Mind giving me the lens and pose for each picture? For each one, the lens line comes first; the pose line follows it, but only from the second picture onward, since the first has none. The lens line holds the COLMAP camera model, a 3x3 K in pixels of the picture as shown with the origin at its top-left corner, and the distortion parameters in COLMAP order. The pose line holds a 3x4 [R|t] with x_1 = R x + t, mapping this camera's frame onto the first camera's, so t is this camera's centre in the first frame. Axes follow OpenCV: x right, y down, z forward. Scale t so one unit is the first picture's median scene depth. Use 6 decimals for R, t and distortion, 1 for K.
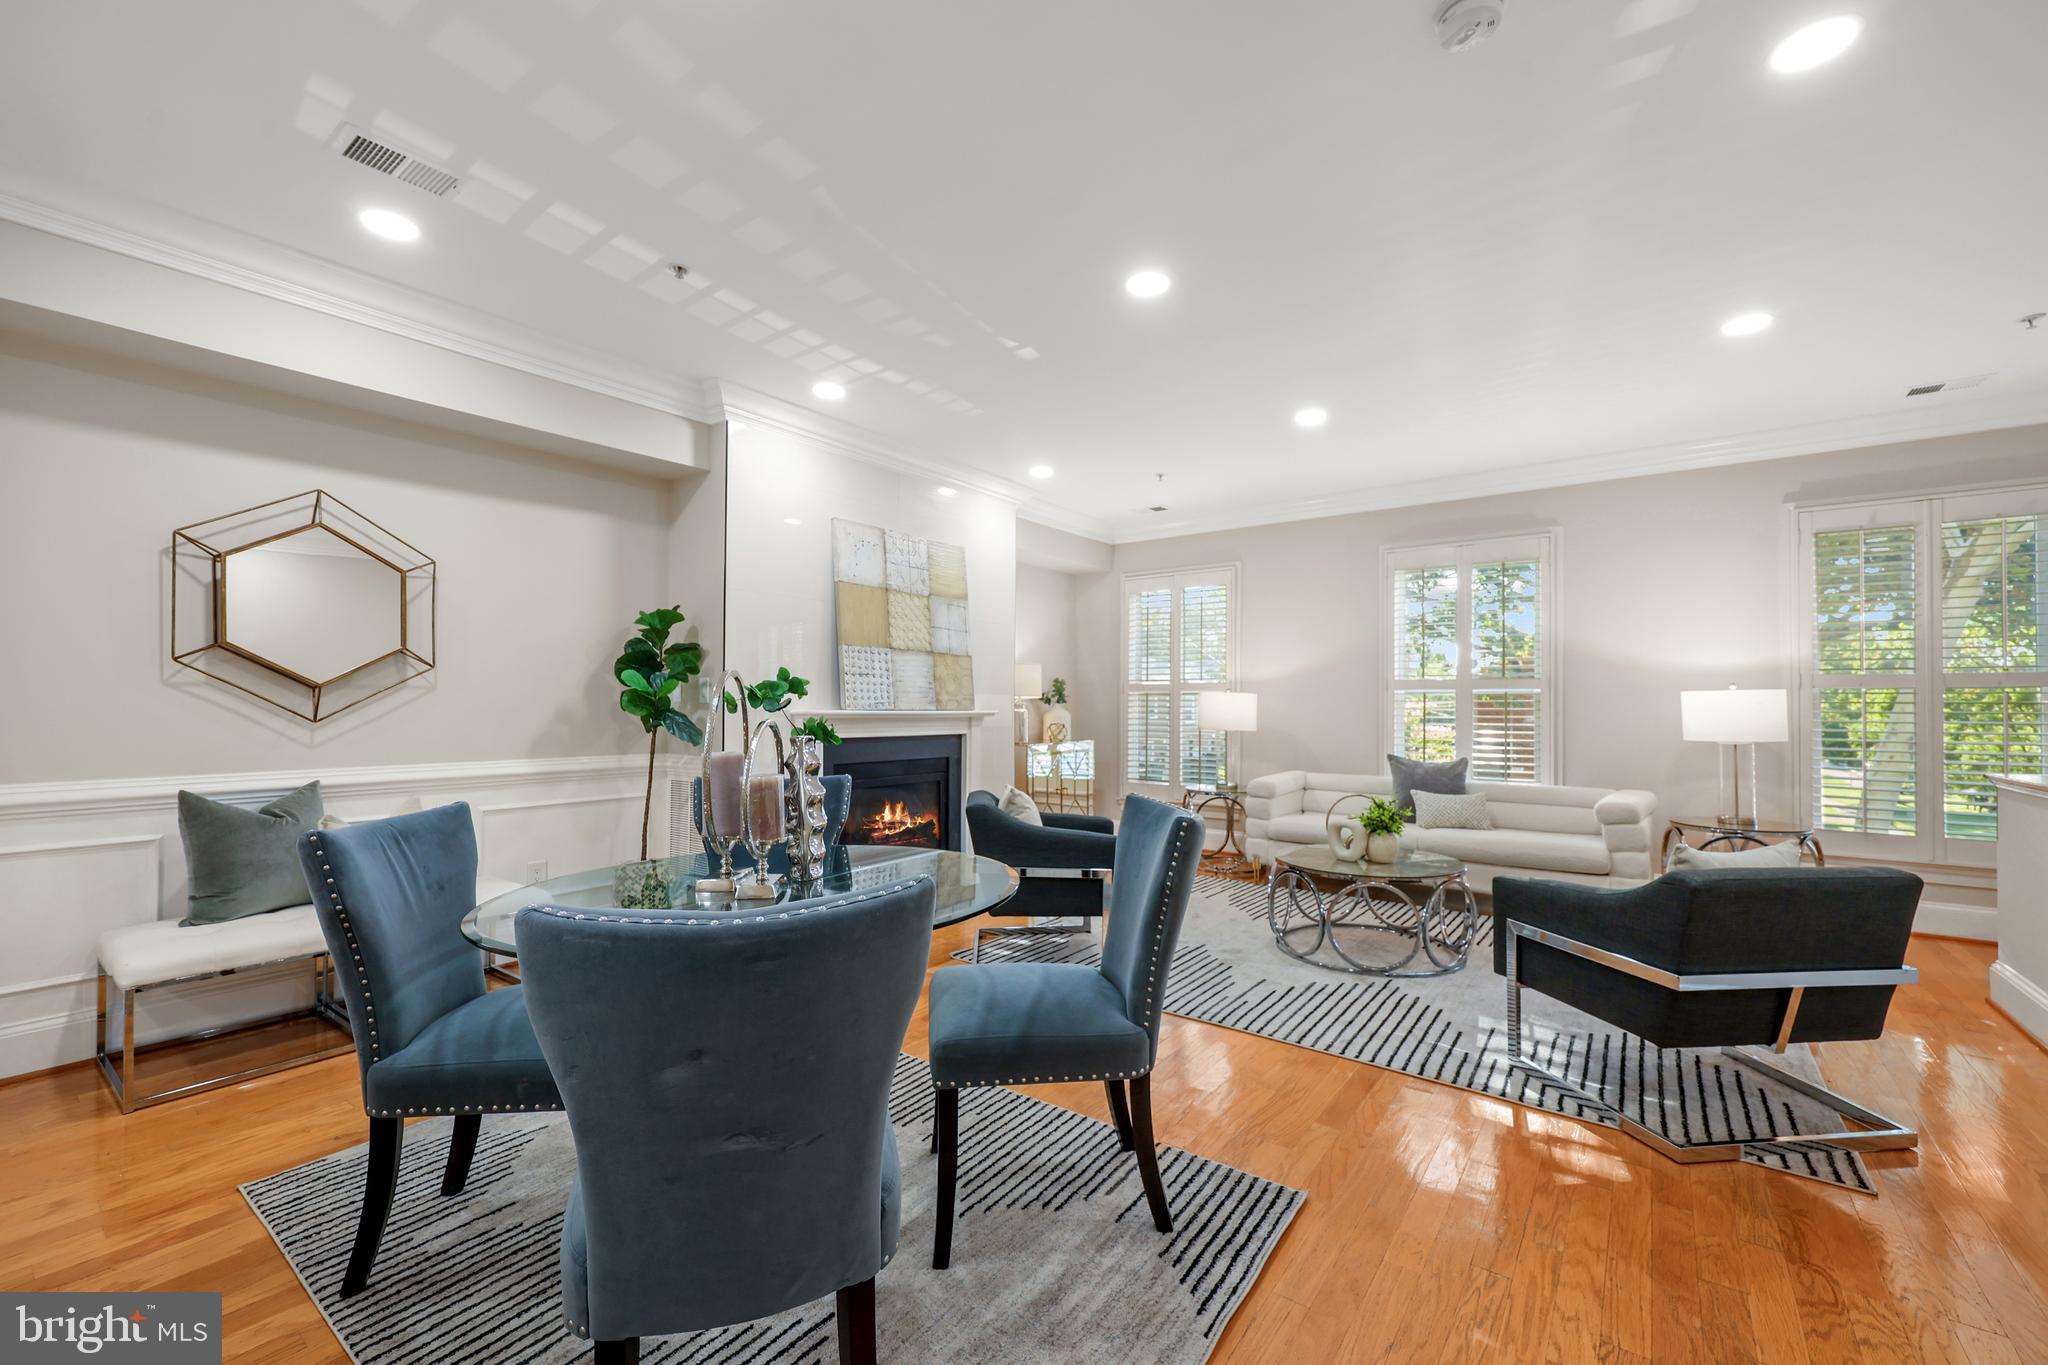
lens RADIAL K [[833.3, 0, 1026.7], [0, 833.3, 694.7], [0, 0, 1]] dist [-0.001996, -0.000130]
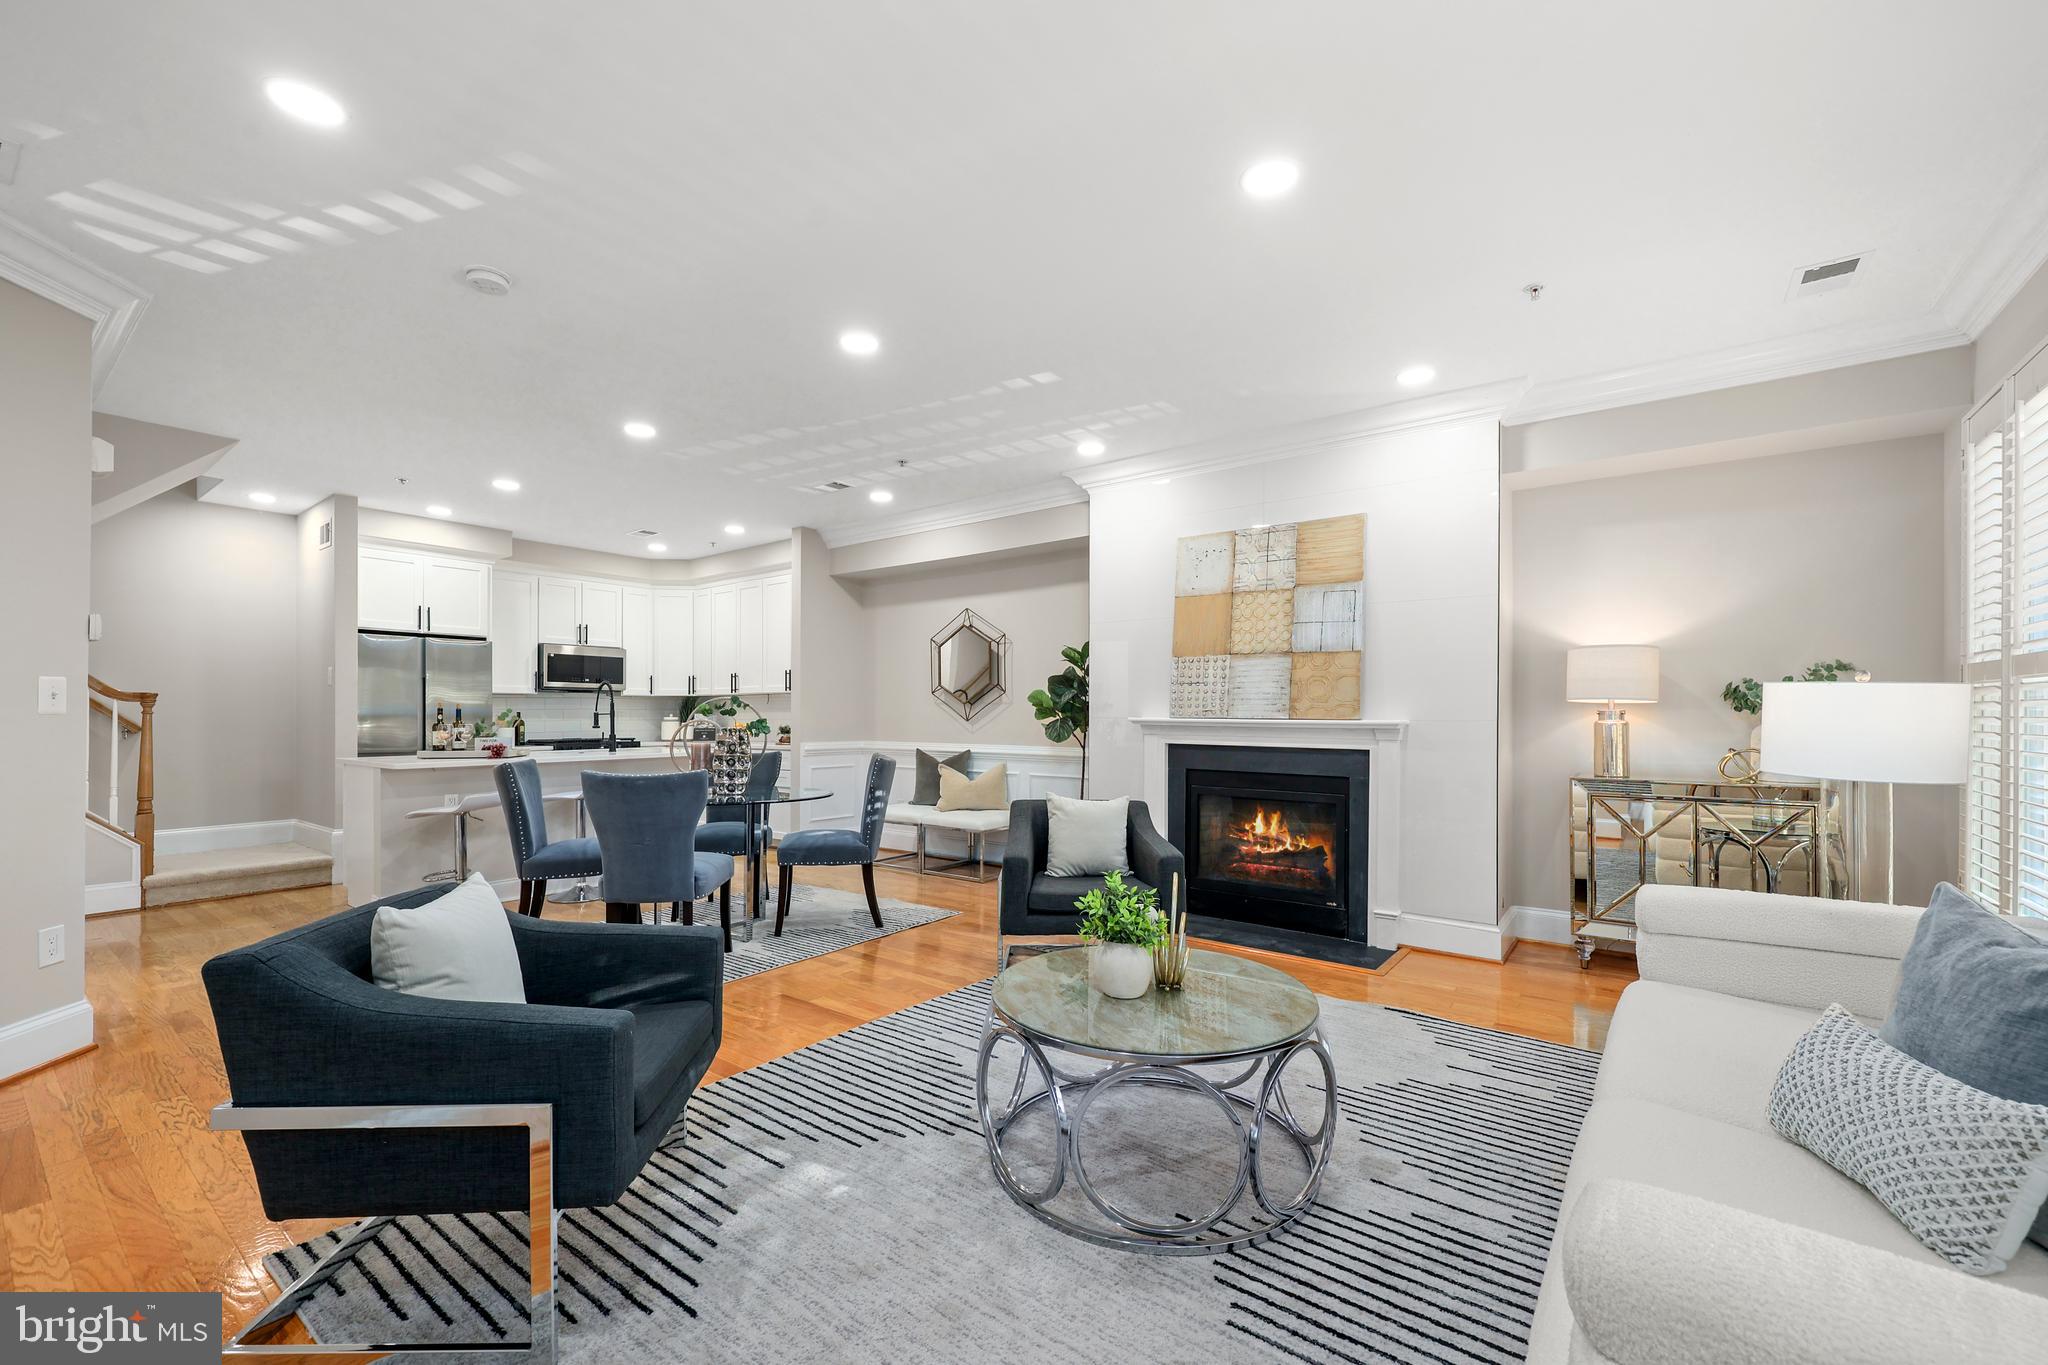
lens RADIAL K [[833.3, 0, 1023.2], [0, 833.3, 701.2], [0, 0, 1]] dist [-0.001996, -0.000130]
pose [[-0.004167, -0.014768, -0.999882, 0.841563], [0.011487, 0.999824, -0.014815, 0.011041], [0.999925, -0.011547, -0.003997, 0.798074]]
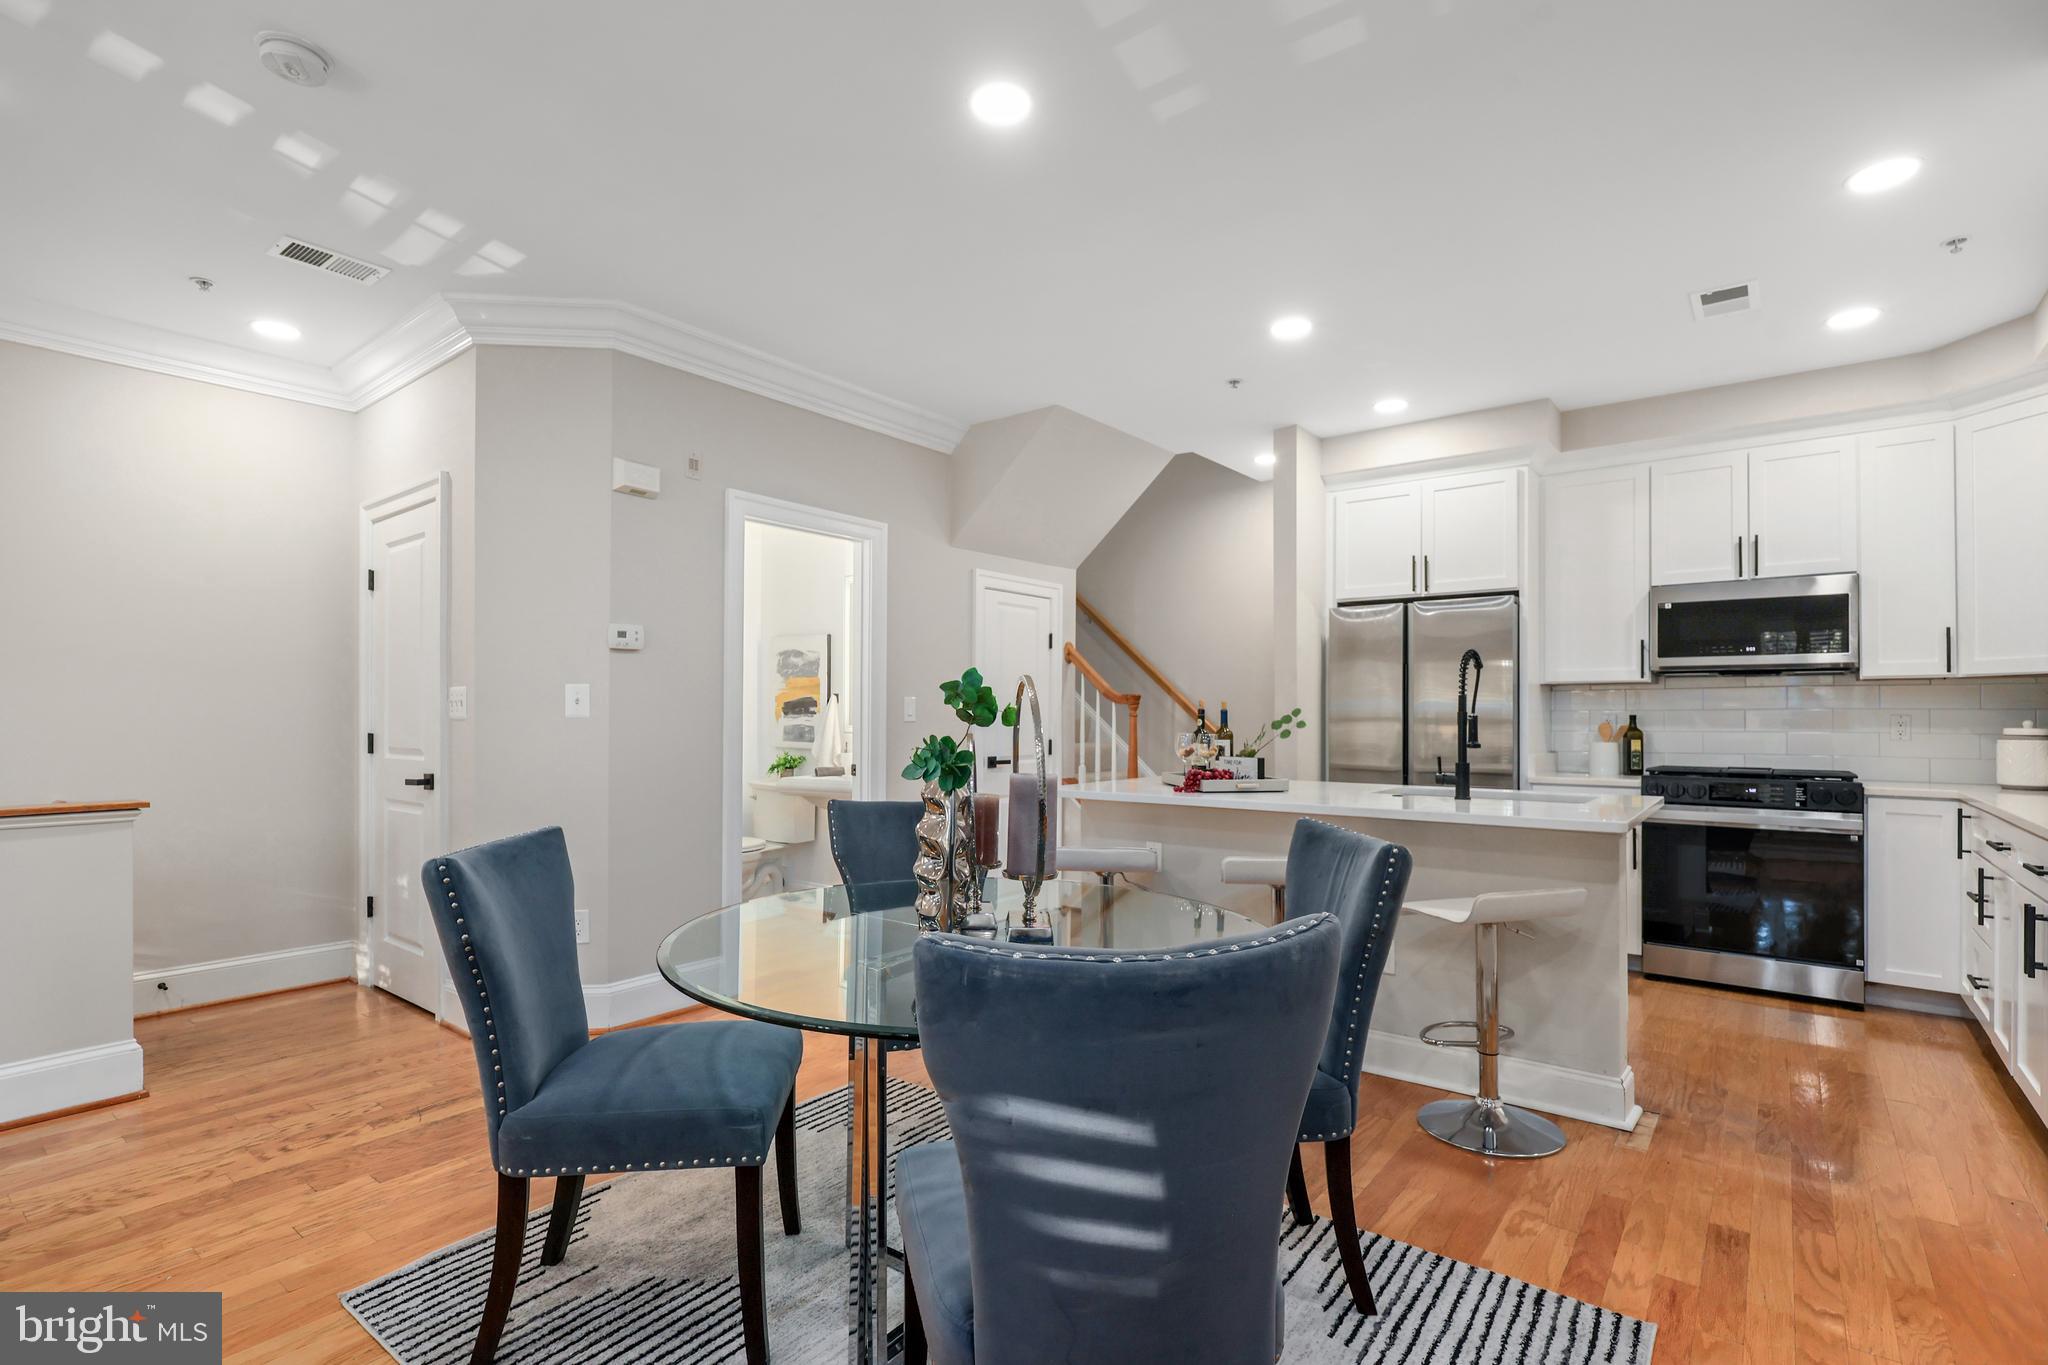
lens RADIAL K [[939.4, 0, 1033.3], [0, 939.4, 701.3], [0, 0, 1]] dist [0.024919, 0.000289]
pose [[-0.999795, -0.001464, 0.020178, -0.177234], [-0.001842, 0.999823, -0.018716, 0.003639], [-0.020147, -0.018749, -0.999621, 0.854292]]
